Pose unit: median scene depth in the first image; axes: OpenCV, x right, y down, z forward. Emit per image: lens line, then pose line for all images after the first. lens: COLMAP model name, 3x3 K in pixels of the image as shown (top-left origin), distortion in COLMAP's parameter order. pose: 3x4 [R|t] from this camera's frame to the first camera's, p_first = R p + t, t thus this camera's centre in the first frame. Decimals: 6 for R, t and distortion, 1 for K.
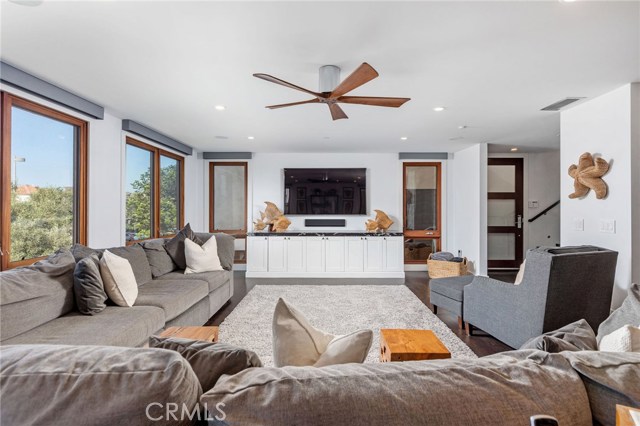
lens RADIAL K [[316.3, 0, 320.0], [0, 316.3, 213.0], [0, 0, 1]] dist [0.000957, 0.000852]
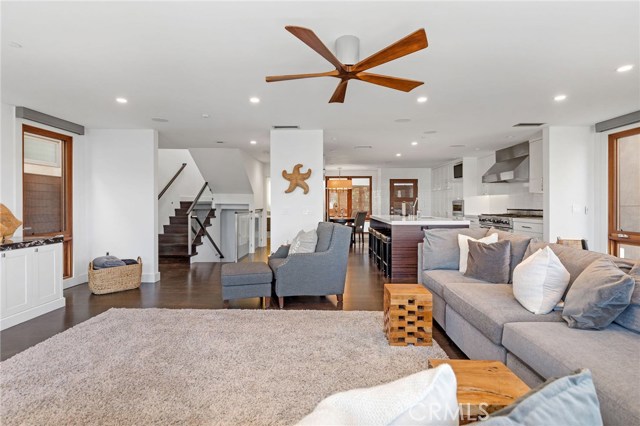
lens RADIAL K [[324.2, 0, 323.4], [0, 324.2, 206.1], [0, 0, 1]] dist [0.001951, 0.000297]
pose [[0.006027, -0.003234, 0.999977, -0.369562], [0.019476, 0.999805, 0.003116, 0.007156], [-0.999792, 0.019457, 0.006089, 0.428742]]
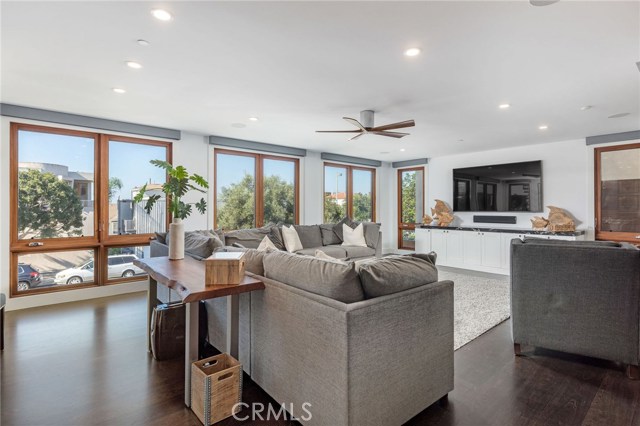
lens RADIAL K [[316.3, 0, 320.0], [0, 316.3, 213.0], [0, 0, 1]] dist [0.000957, 0.000852]
pose [[0.661771, 0.009669, -0.749644, 0.418885], [-0.011606, 0.999929, 0.002652, 0.014994], [0.749616, 0.006945, 0.661836, -0.079690]]
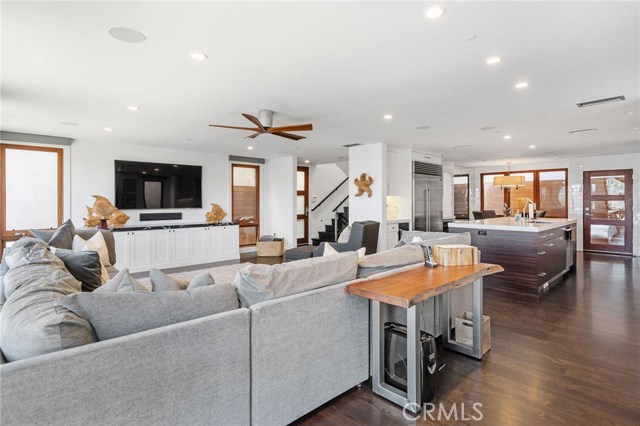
lens RADIAL K [[324.2, 0, 323.4], [0, 324.2, 206.1], [0, 0, 1]] dist [0.001951, 0.000297]
pose [[0.725510, -0.012448, 0.688099, -0.338559], [0.012632, 0.999909, 0.004771, -0.000935], [-0.688096, 0.005230, 0.725601, -0.127194]]
